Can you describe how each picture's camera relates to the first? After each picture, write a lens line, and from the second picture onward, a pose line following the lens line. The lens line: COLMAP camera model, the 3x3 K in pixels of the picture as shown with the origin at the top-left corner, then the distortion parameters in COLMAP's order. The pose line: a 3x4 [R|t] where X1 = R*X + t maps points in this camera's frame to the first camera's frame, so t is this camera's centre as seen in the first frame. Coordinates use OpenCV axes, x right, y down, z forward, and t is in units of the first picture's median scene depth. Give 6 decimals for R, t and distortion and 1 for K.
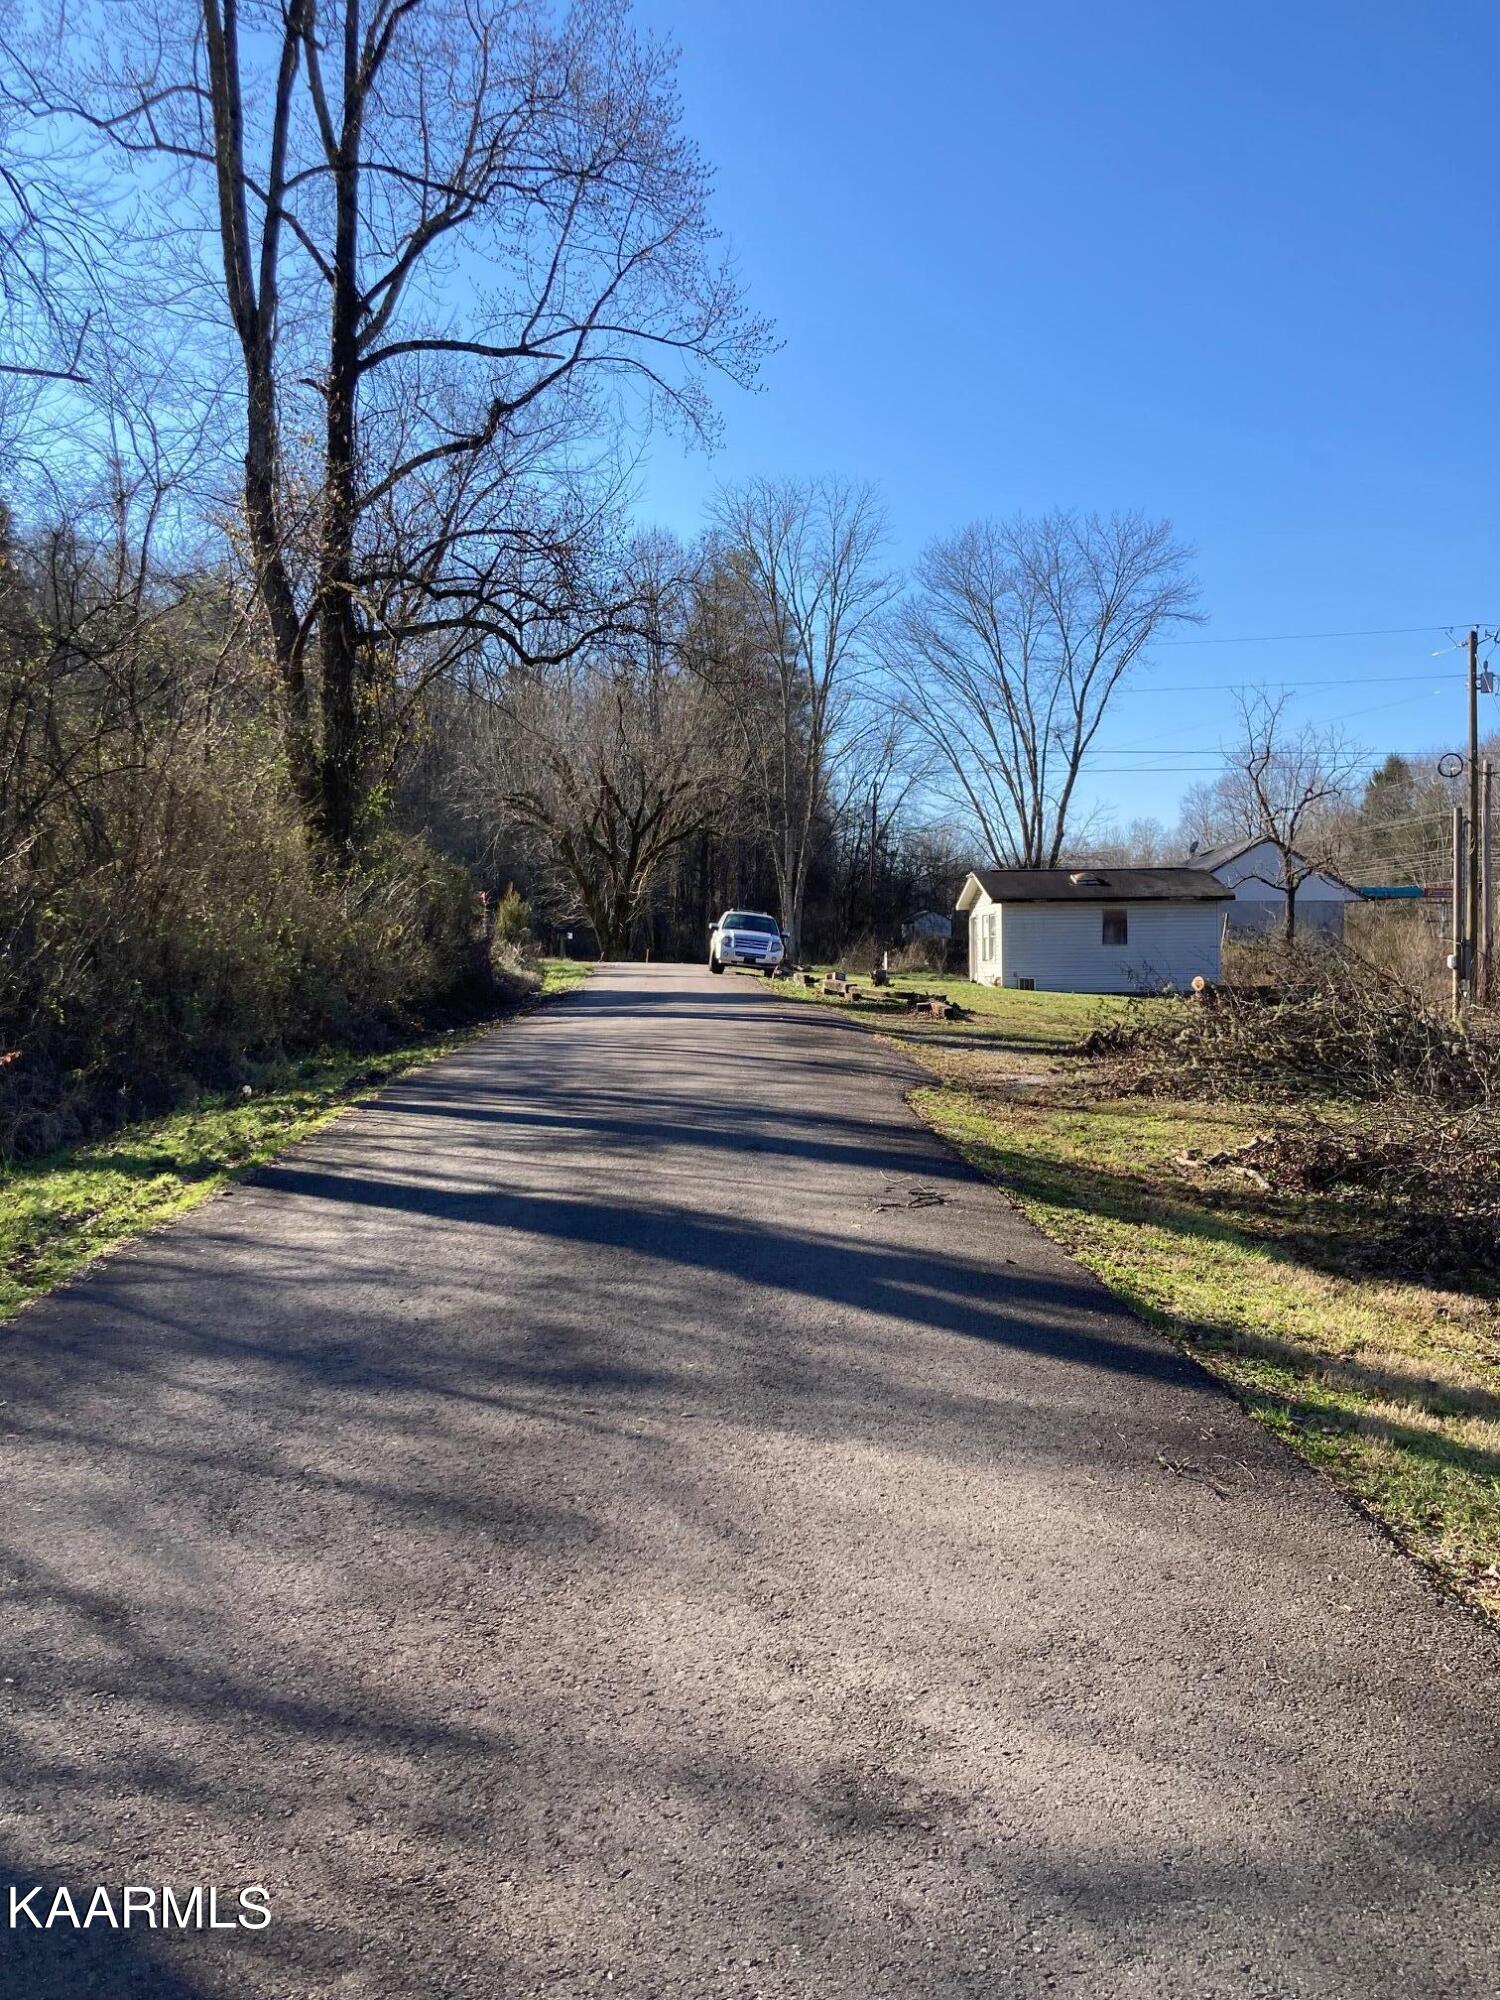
lens RADIAL K [[1670.9, 0, 750.0], [0, 1670.9, 1000.0], [0, 0, 1]] dist [0.006616, -0.018813]
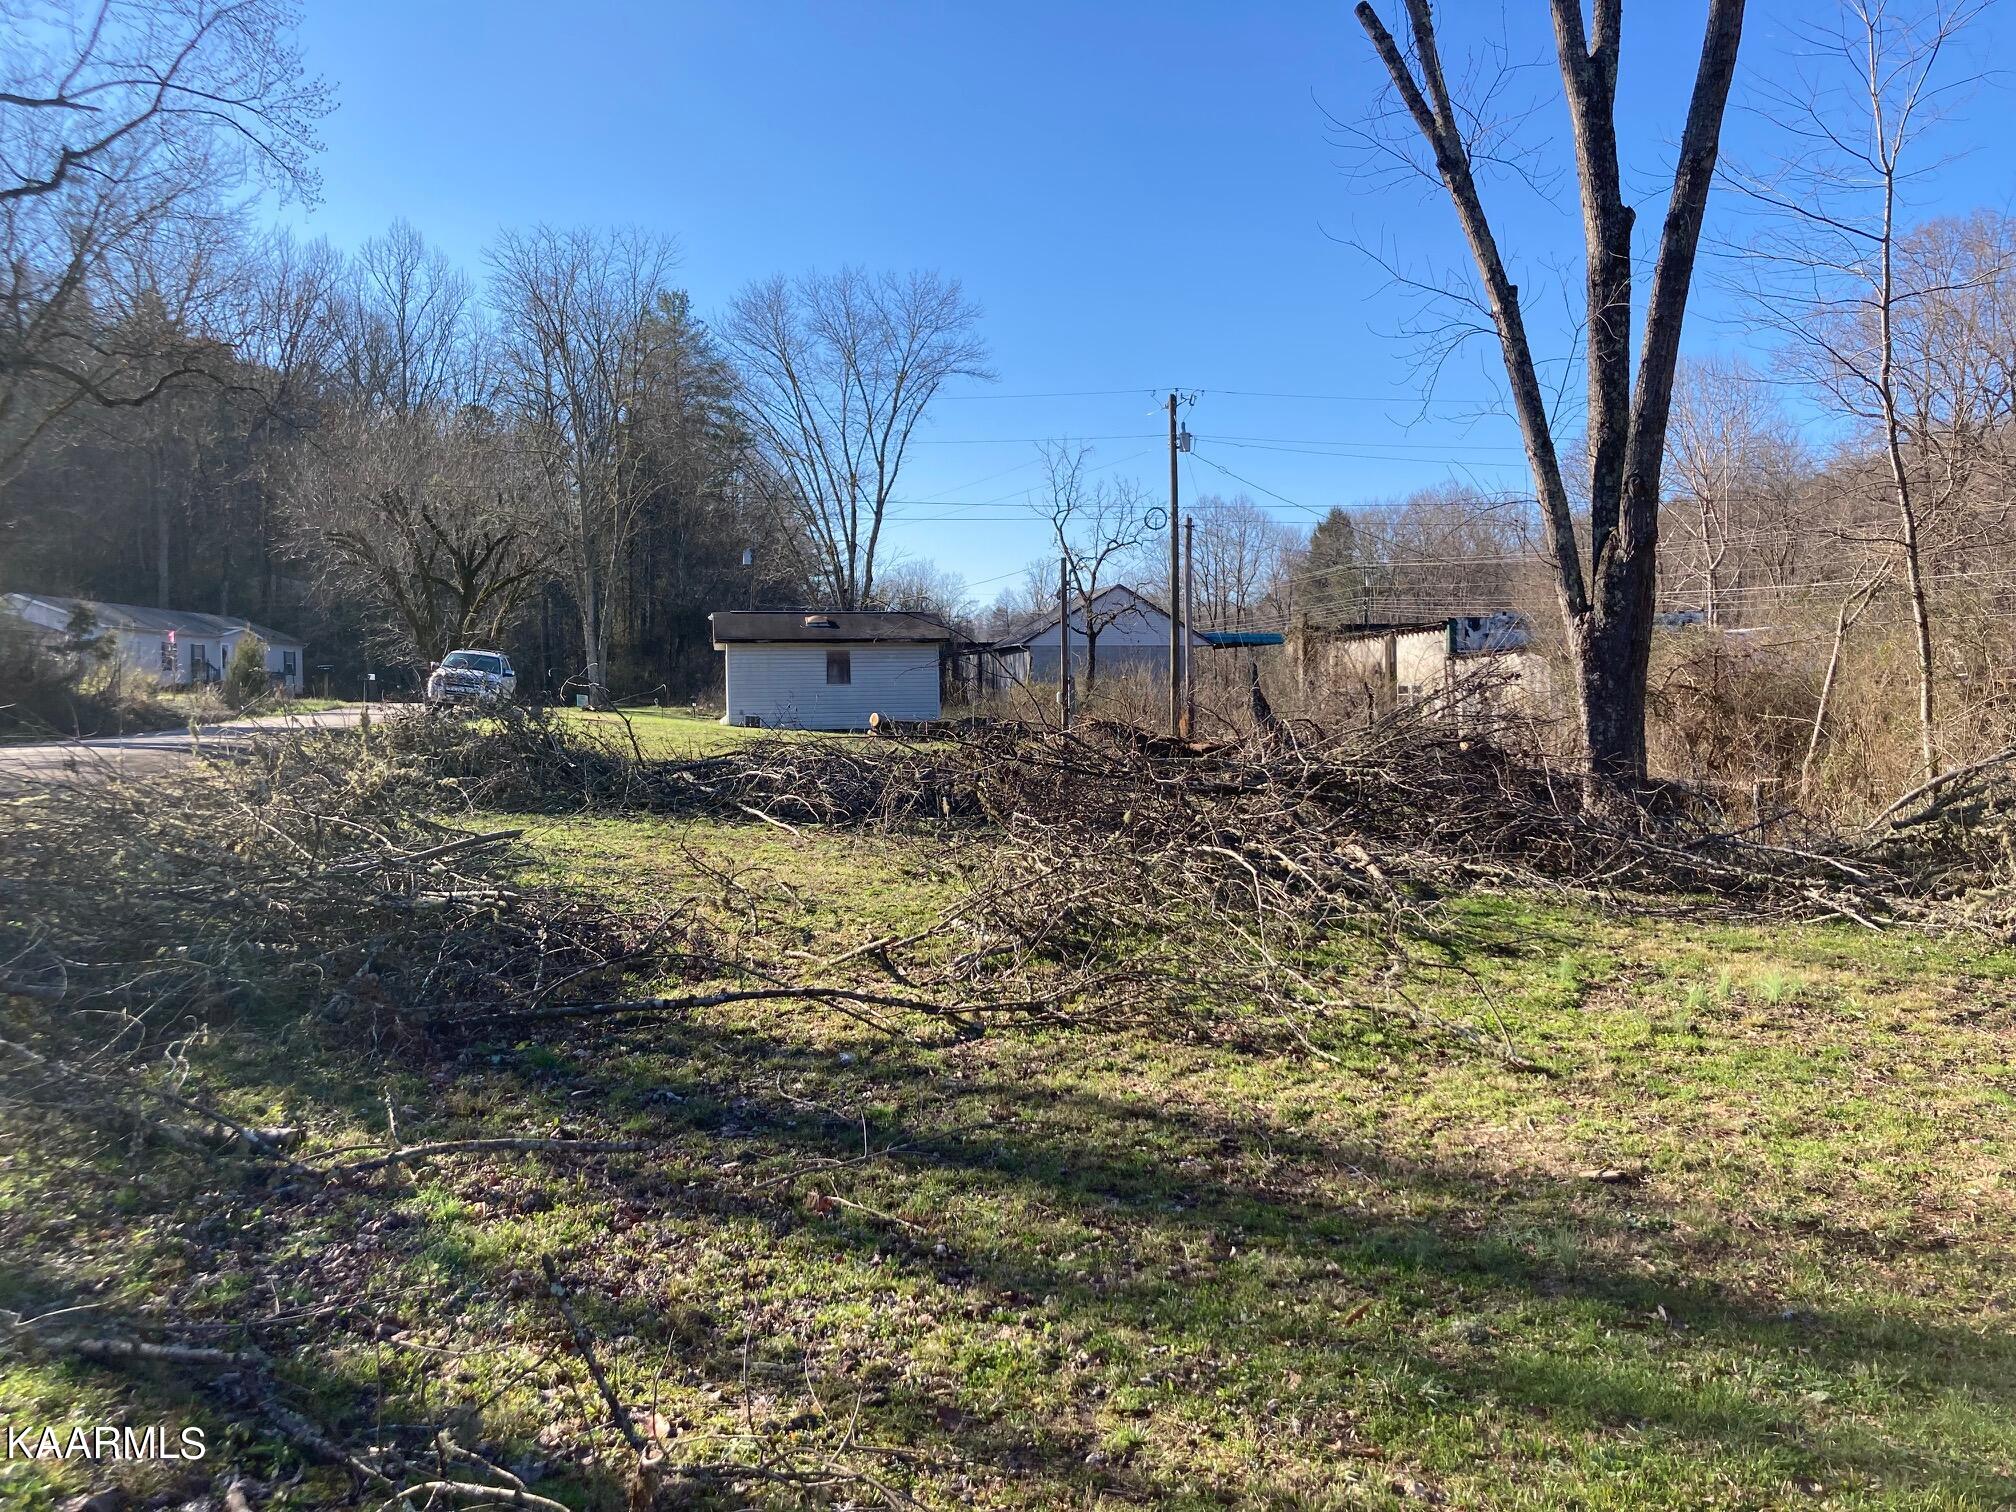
lens RADIAL K [[1684.2, 0, 1046.9], [0, 1684.2, 783.4], [0, 0, 1]] dist [0.006616, -0.018813]
pose [[0.990222, -0.007733, 0.139286, 0.156919], [0.004894, 0.999773, 0.020717, 0.006638], [-0.139415, -0.019832, 0.990035, -0.059407]]
